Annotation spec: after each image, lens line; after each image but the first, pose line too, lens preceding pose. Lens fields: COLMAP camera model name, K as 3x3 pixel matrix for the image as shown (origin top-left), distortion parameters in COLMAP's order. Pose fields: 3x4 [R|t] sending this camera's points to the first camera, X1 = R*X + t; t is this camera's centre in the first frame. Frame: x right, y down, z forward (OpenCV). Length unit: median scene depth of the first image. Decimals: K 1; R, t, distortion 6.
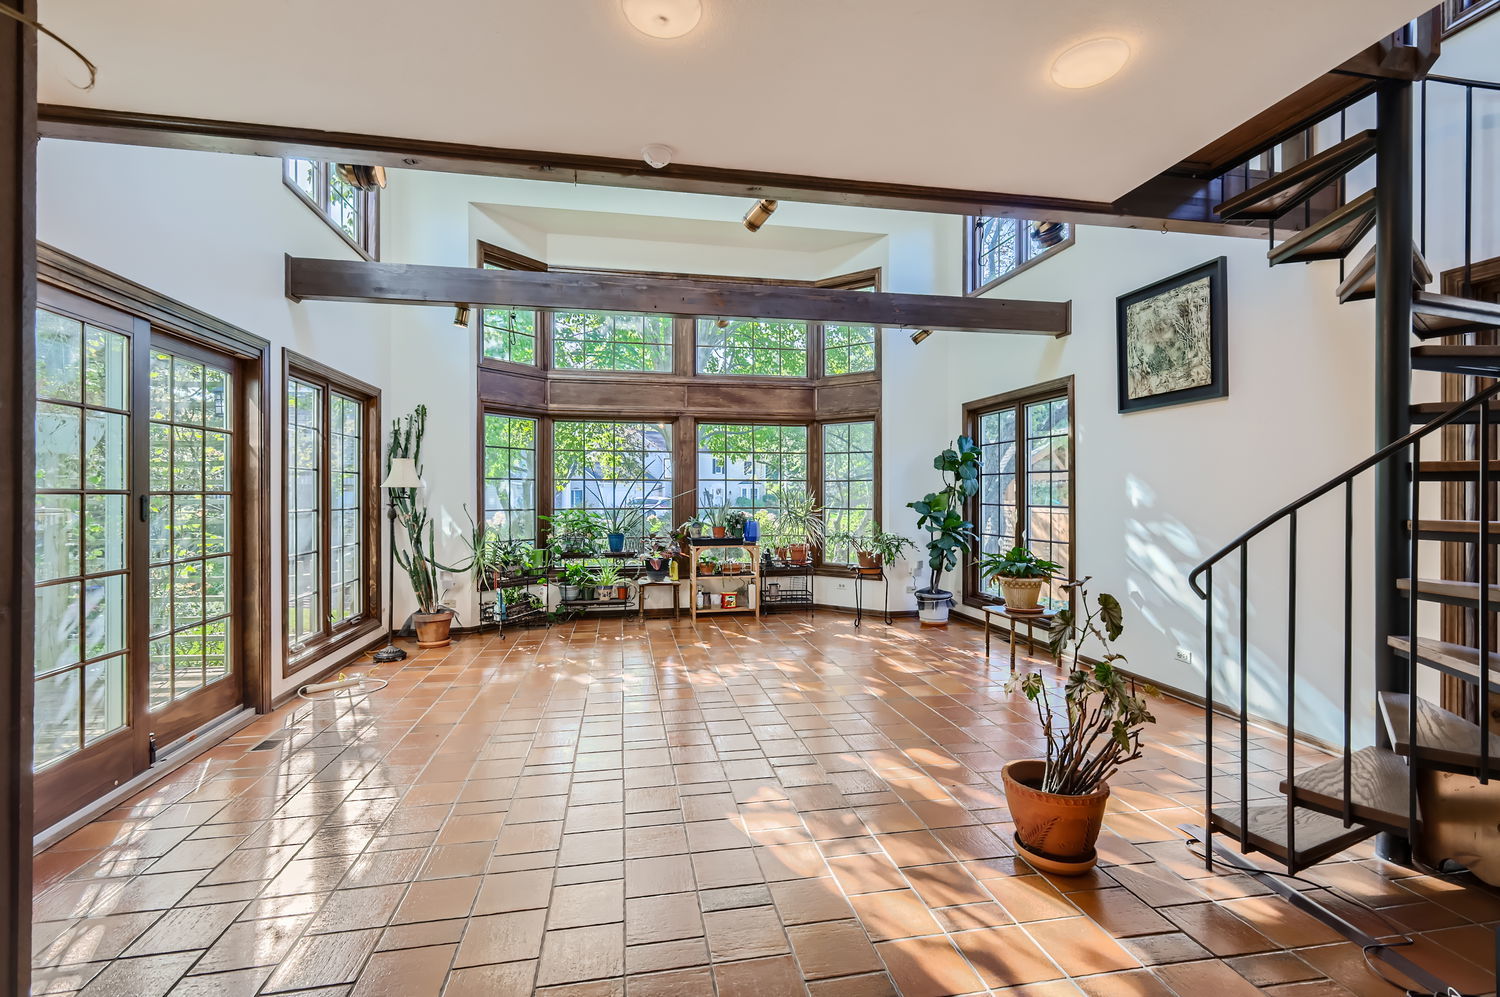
lens RADIAL K [[657.6, 0, 756.8], [0, 657.6, 494.2], [0, 0, 1]] dist [-0.001455, 0.000125]
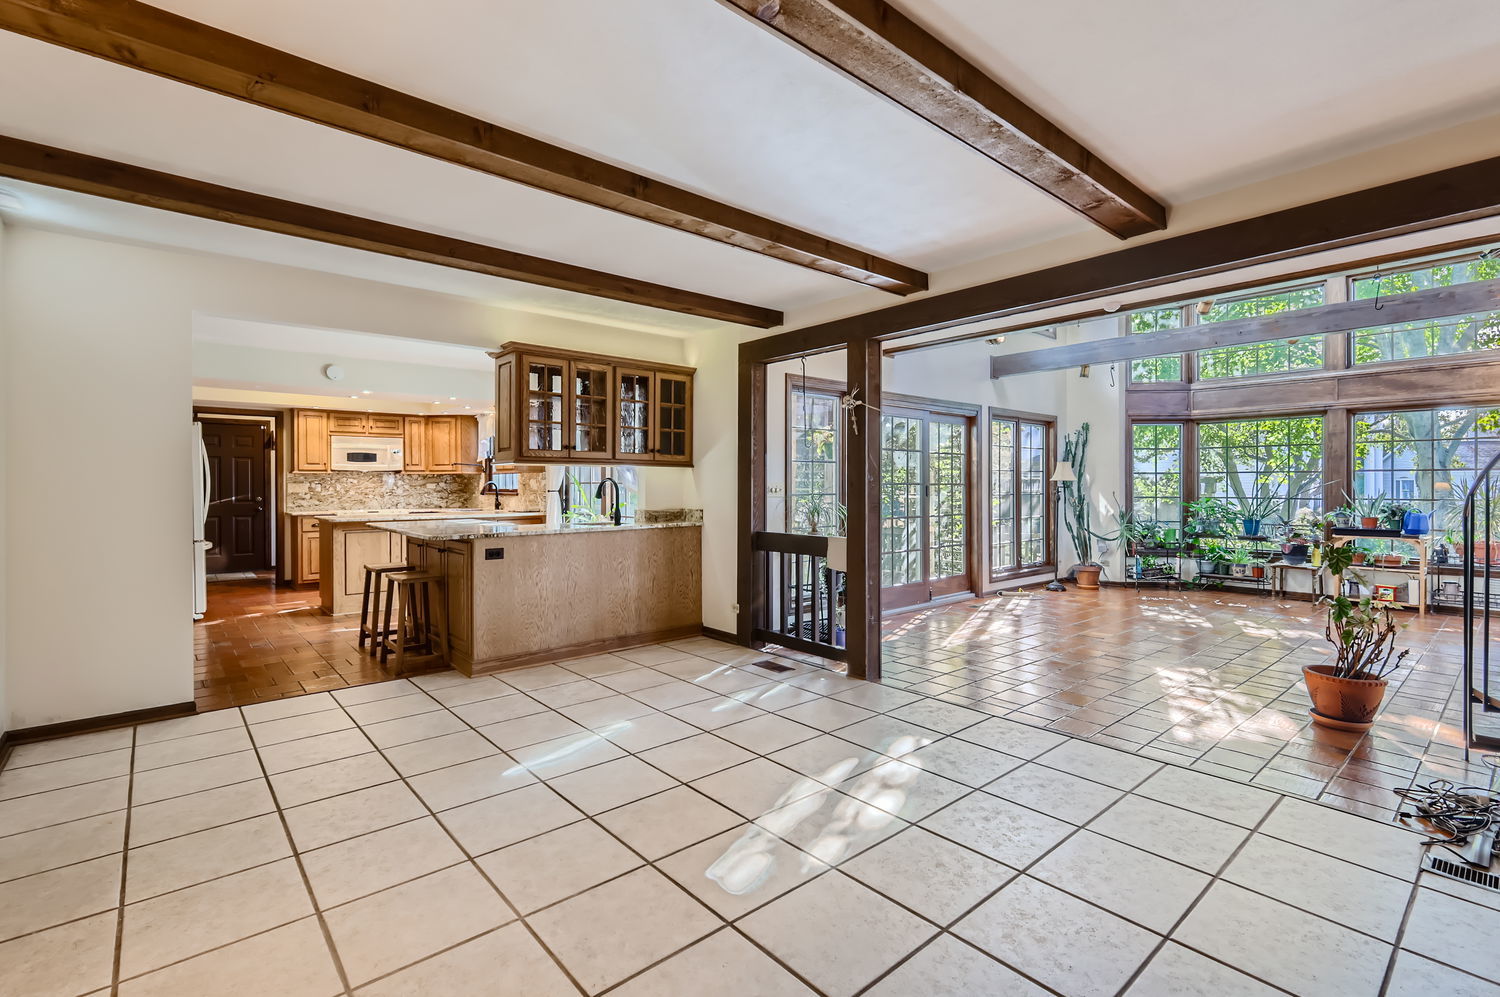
lens RADIAL K [[657.6, 0, 754.4], [0, 657.6, 489.8], [0, 0, 1]] dist [-0.001455, 0.000125]
pose [[0.481252, 0.007173, -0.876553, 0.403175], [-0.000154, 0.999967, 0.008098, -0.000701], [0.876582, -0.003762, 0.481237, -0.328220]]
